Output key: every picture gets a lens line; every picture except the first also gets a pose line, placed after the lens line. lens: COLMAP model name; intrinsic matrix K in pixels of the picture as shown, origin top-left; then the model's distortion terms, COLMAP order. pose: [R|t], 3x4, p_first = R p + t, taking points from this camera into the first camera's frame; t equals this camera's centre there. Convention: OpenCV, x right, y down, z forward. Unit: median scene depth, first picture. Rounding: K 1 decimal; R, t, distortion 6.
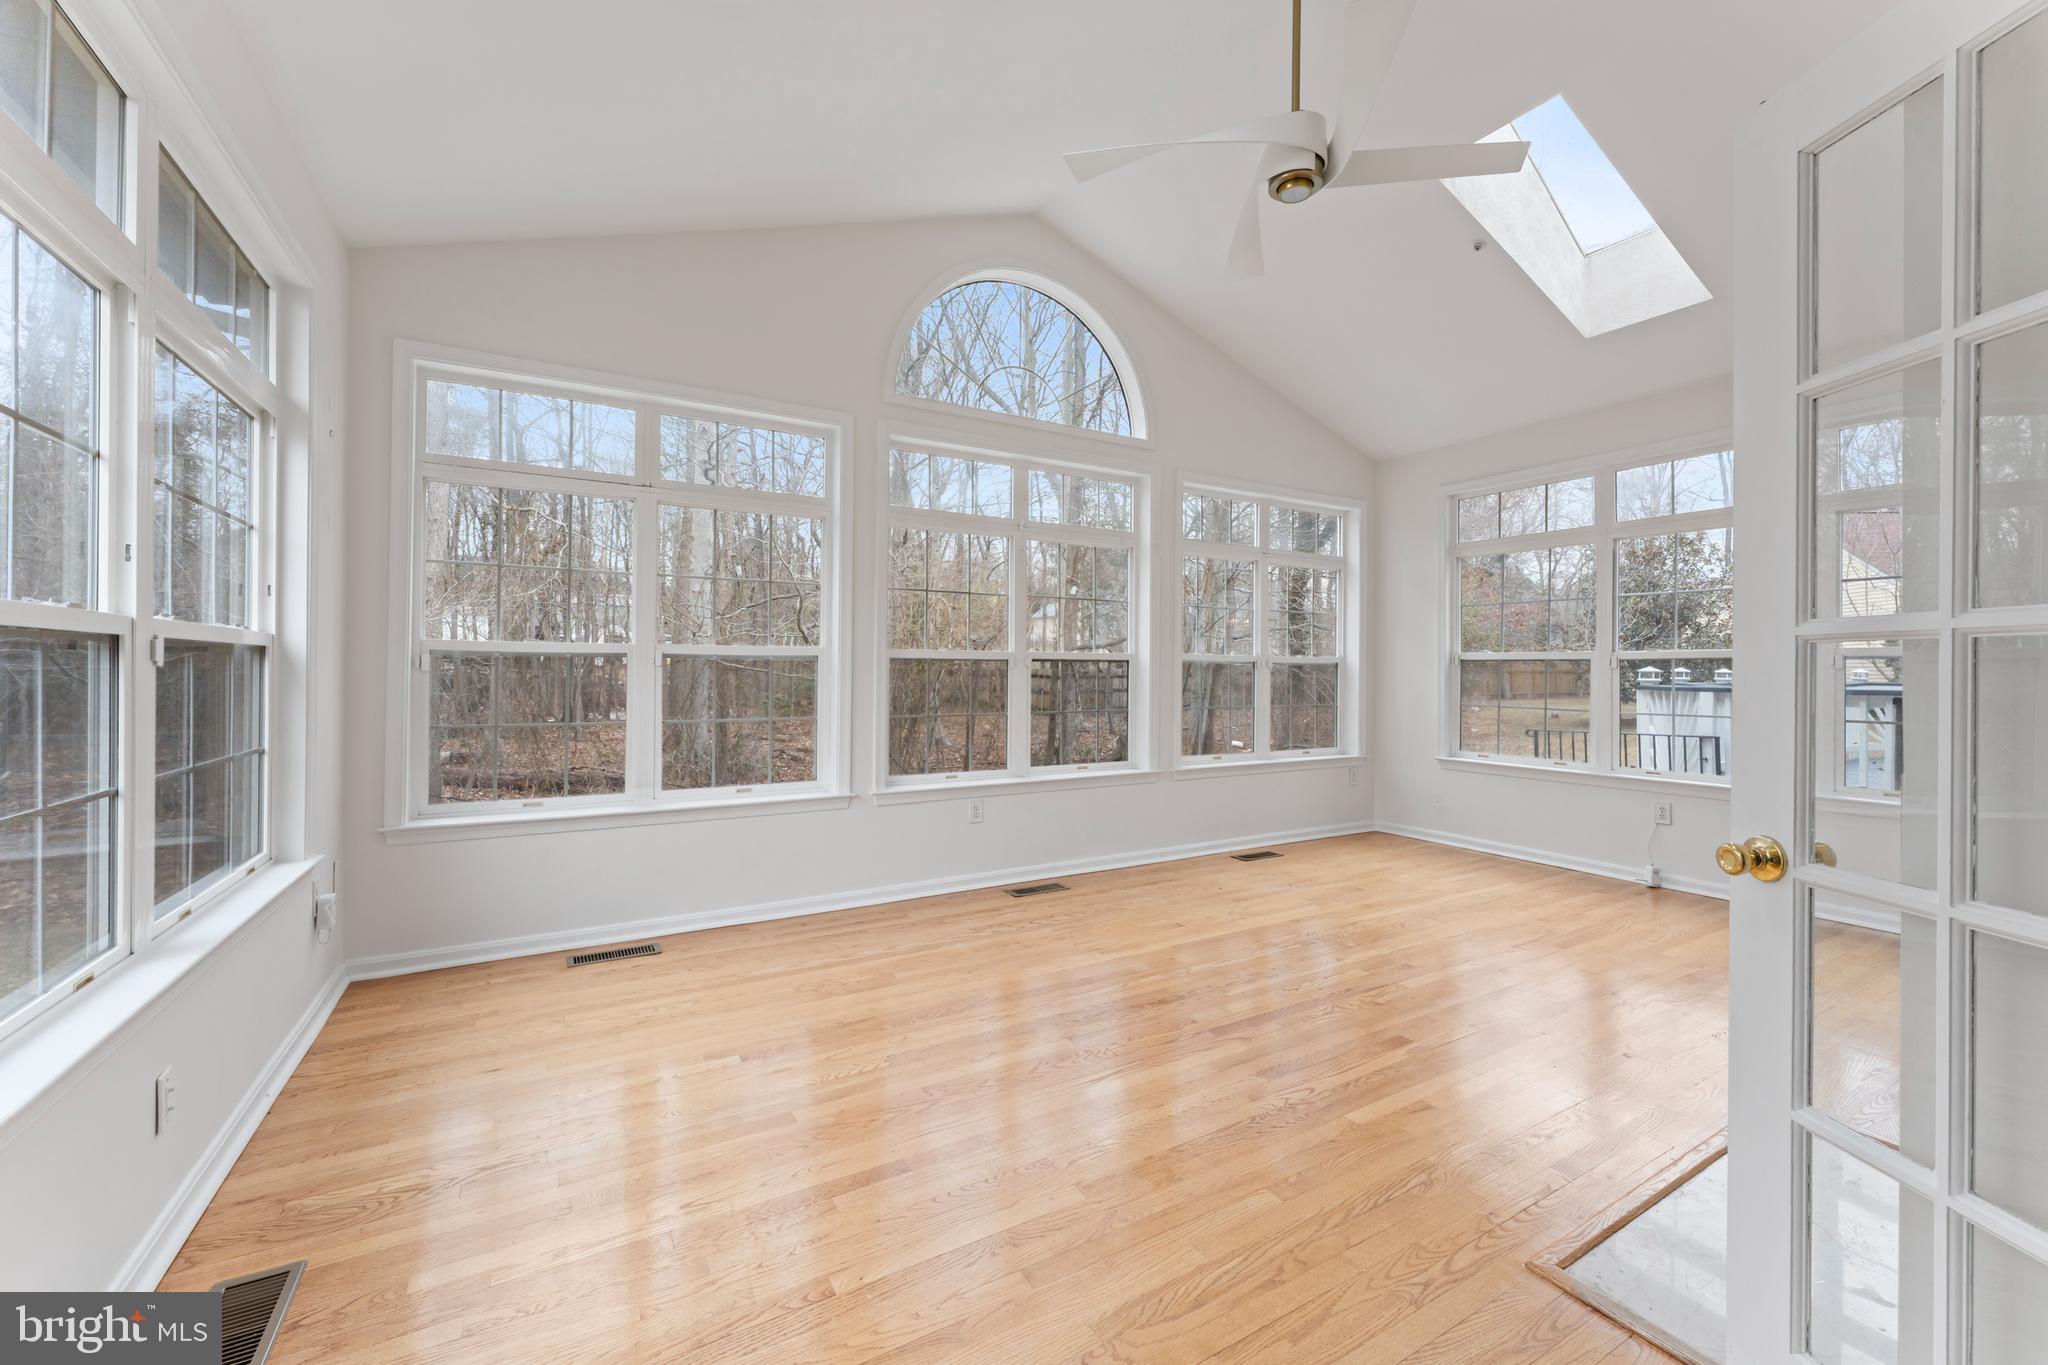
lens RADIAL K [[826.1, 0, 1026.2], [0, 826.1, 670.4], [0, 0, 1]] dist [0.000662, 0.000195]
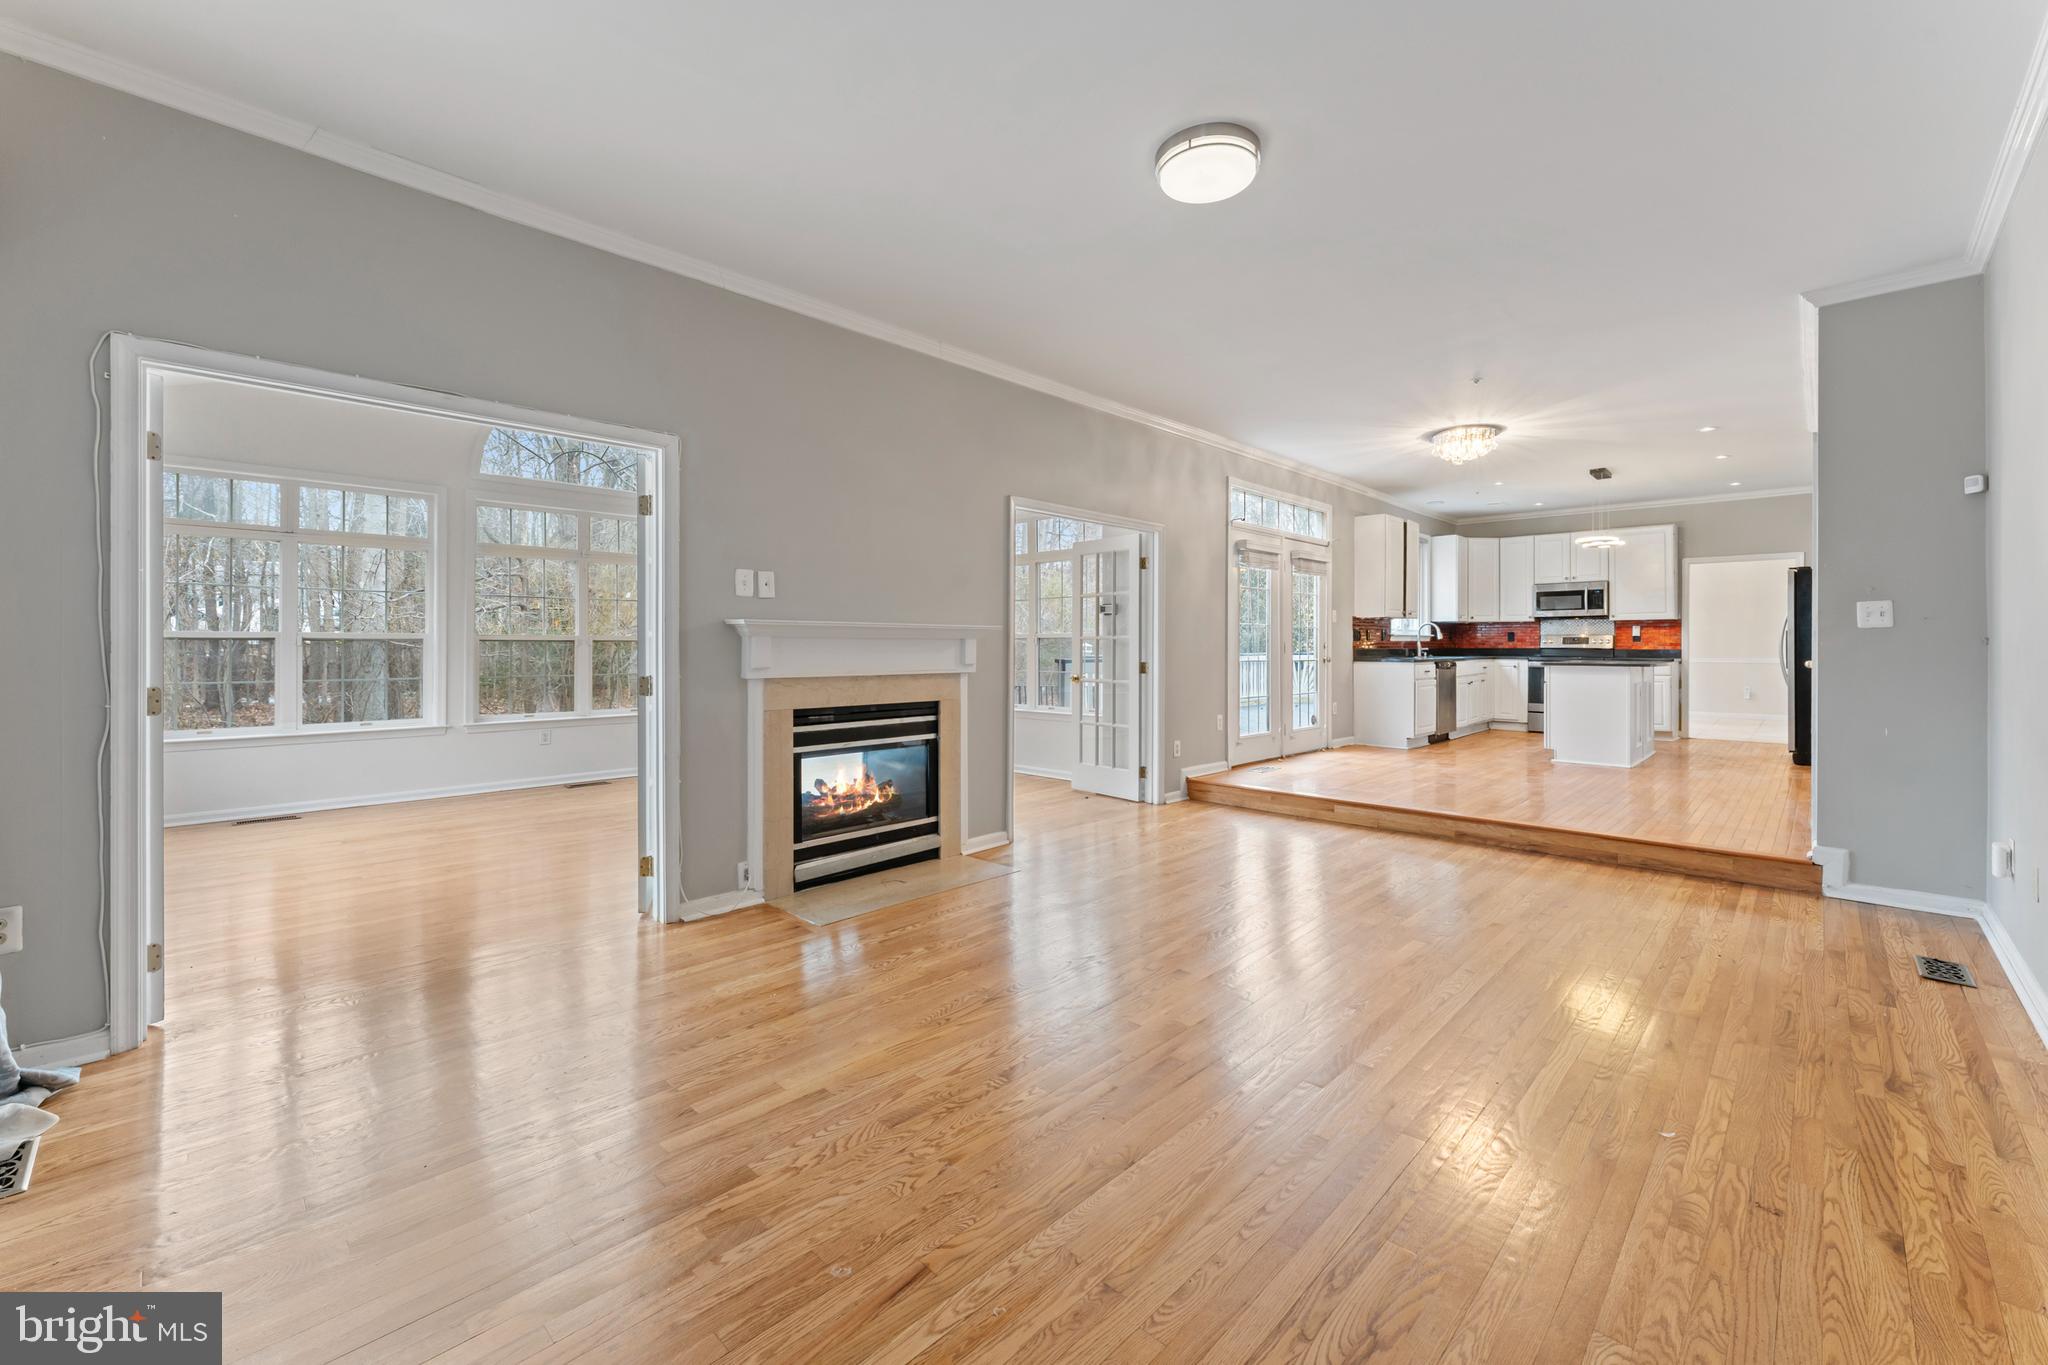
lens RADIAL K [[835.2, 0, 1018.2], [0, 835.2, 653.4], [0, 0, 1]] dist [-0.001162, -0.000264]
pose [[0.965099, -0.002681, 0.261872, 0.431079], [0.001255, 0.999983, 0.005612, 0.002831], [-0.261882, -0.005087, 0.965086, -0.844676]]
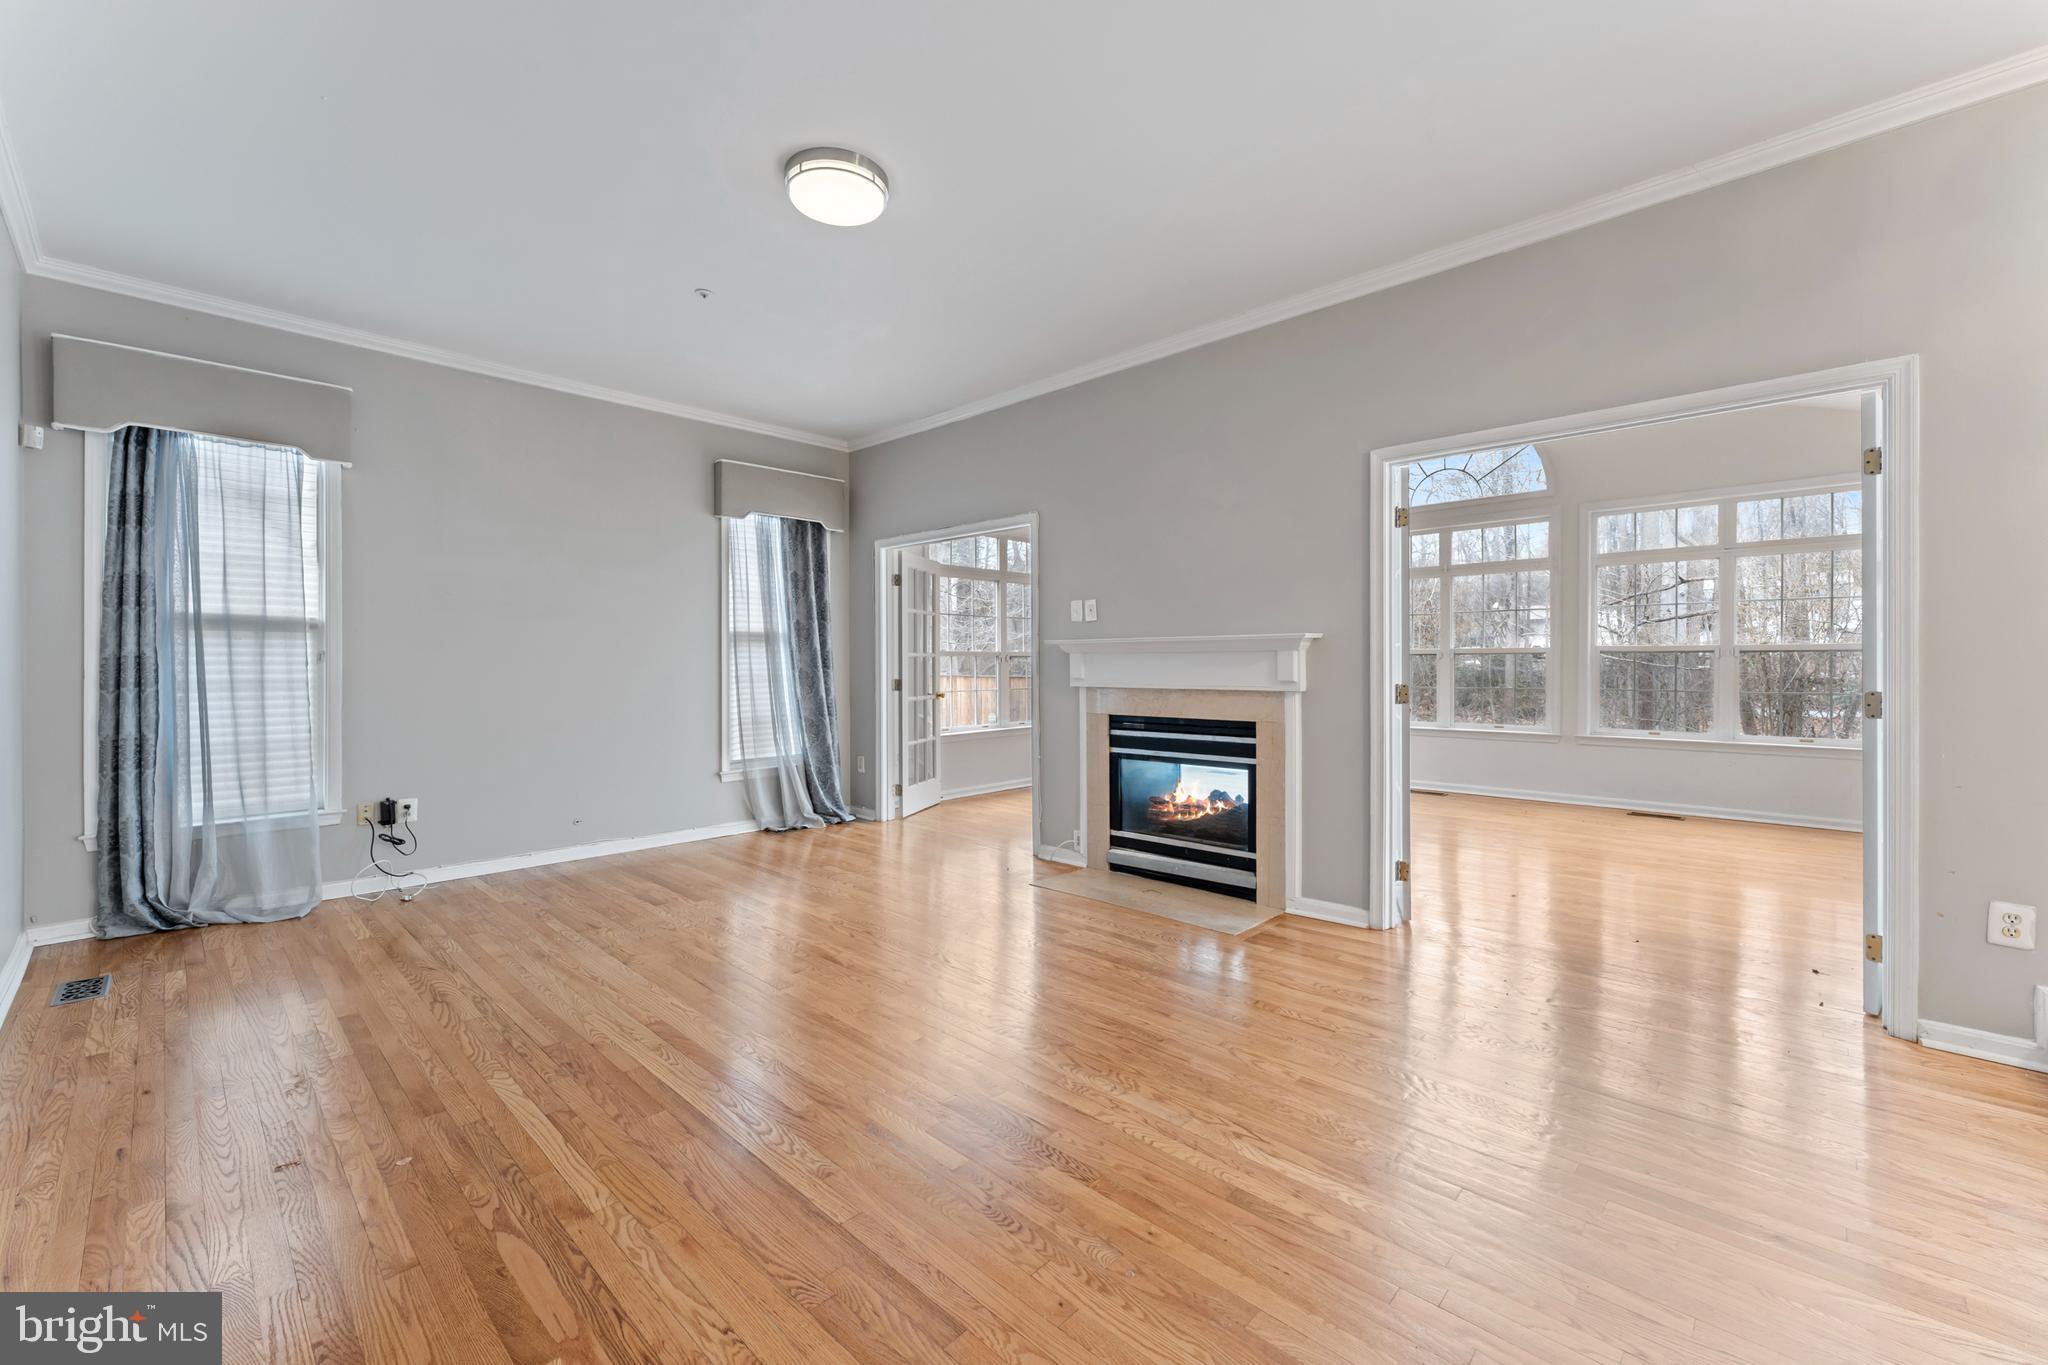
lens RADIAL K [[826.1, 0, 1026.2], [0, 826.1, 670.4], [0, 0, 1]] dist [0.000662, 0.000195]
pose [[0.267634, 0.004442, -0.963511, 1.166598], [0.005646, 0.999965, 0.006178, 0.004549], [0.963504, -0.007093, 0.267599, -0.429425]]
